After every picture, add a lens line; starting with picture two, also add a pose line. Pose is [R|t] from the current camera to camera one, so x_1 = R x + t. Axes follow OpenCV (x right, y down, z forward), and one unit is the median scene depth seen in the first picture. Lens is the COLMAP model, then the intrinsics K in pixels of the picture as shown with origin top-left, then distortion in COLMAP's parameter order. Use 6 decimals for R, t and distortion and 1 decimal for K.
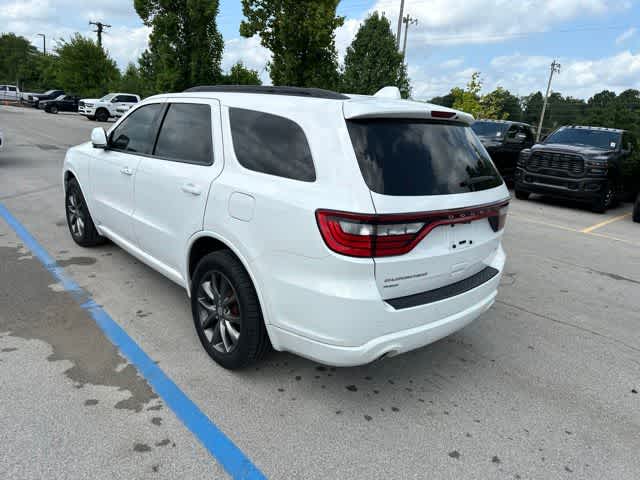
lens RADIAL K [[457.8, 0, 316.4], [0, 457.8, 235.6], [0, 0, 1]] dist [0.002905, -0.002567]
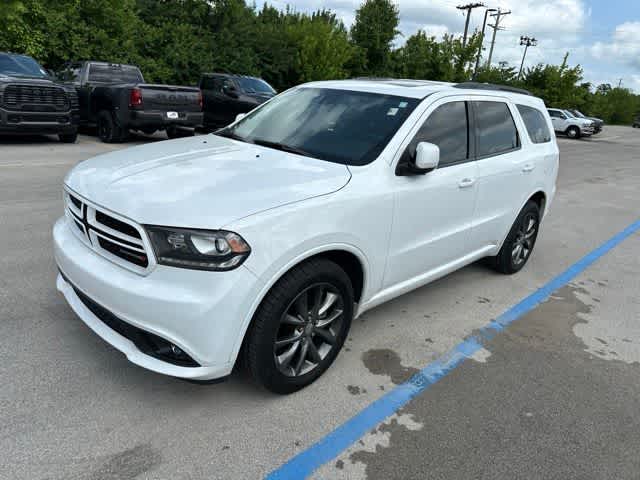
lens RADIAL K [[457.5, 0, 320.0], [0, 457.5, 240.0], [0, 0, 1]] dist [0.005194, -0.003802]
pose [[-0.061883, -0.387719, 0.919698, -1.316503], [0.170798, 0.903758, 0.392491, -0.458986], [-0.983361, 0.181371, 0.010294, 1.359605]]
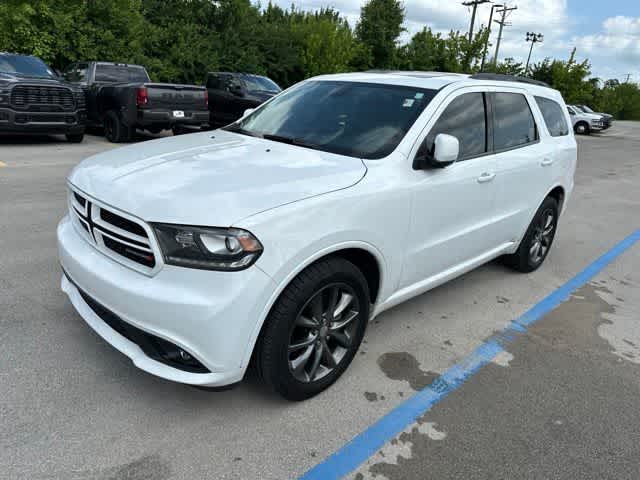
lens RADIAL K [[457.8, 0, 316.4], [0, 457.8, 235.6], [0, 0, 1]] dist [0.002905, -0.002567]
pose [[-0.046208, -0.381173, 0.923348, -1.283862], [0.183663, 0.905336, 0.382929, -0.446470], [-0.981903, 0.187279, 0.028174, 1.373532]]
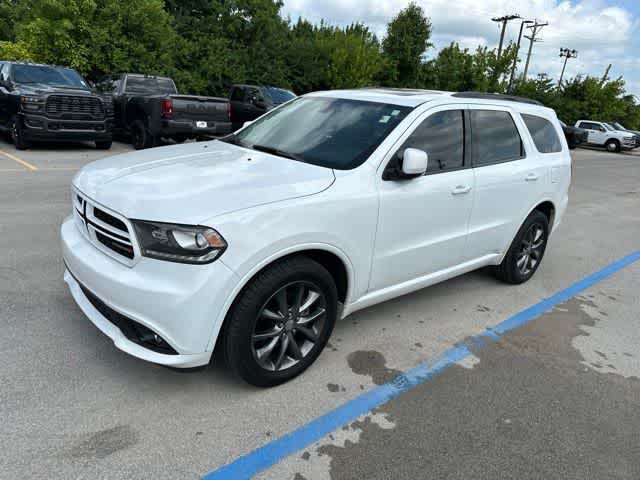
lens RADIAL K [[457.3, 0, 317.5], [0, 457.3, 235.7], [0, 0, 1]] dist [0.009817, -0.010804]
pose [[0.017588, -0.358541, 0.933348, -1.349686], [0.174802, 0.920218, 0.350203, -0.441573], [-0.984446, 0.156992, 0.078858, 1.285710]]
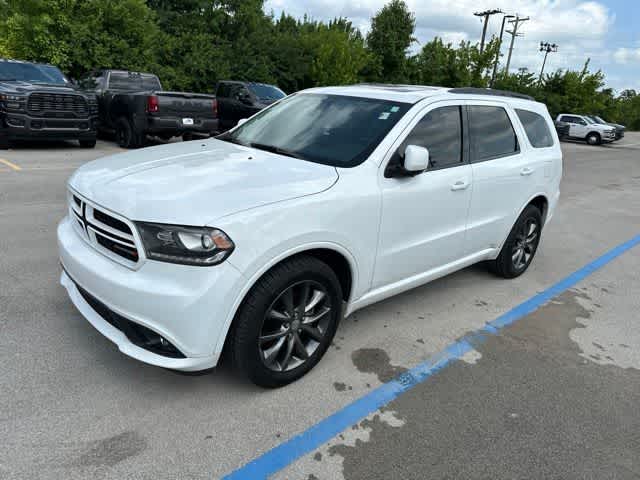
lens RADIAL K [[457.3, 0, 317.5], [0, 457.3, 235.7], [0, 0, 1]] dist [0.009817, -0.010804]
pose [[-0.017905, -0.367176, 0.929979, -1.342844], [0.178230, 0.914059, 0.364322, -0.449427], [-0.983826, 0.172273, 0.049076, 1.314825]]
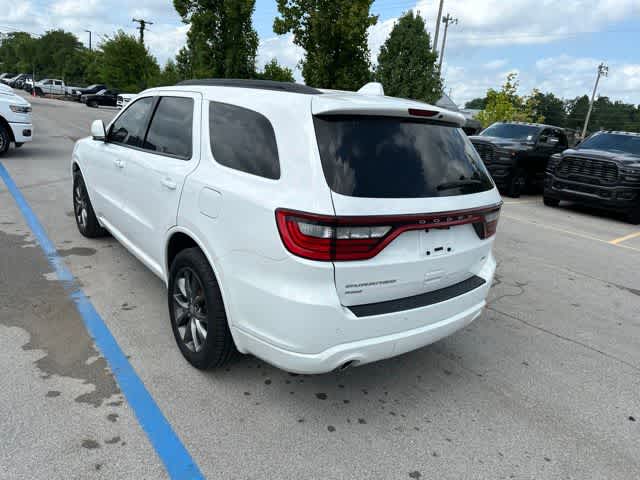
lens RADIAL K [[457.3, 0, 317.5], [0, 457.3, 235.7], [0, 0, 1]] dist [0.009817, -0.010804]
pose [[0.996842, 0.039811, -0.068717, 0.096518], [-0.039691, 0.999207, 0.003118, -0.004265], [0.068787, -0.000381, 0.997631, 0.032445]]
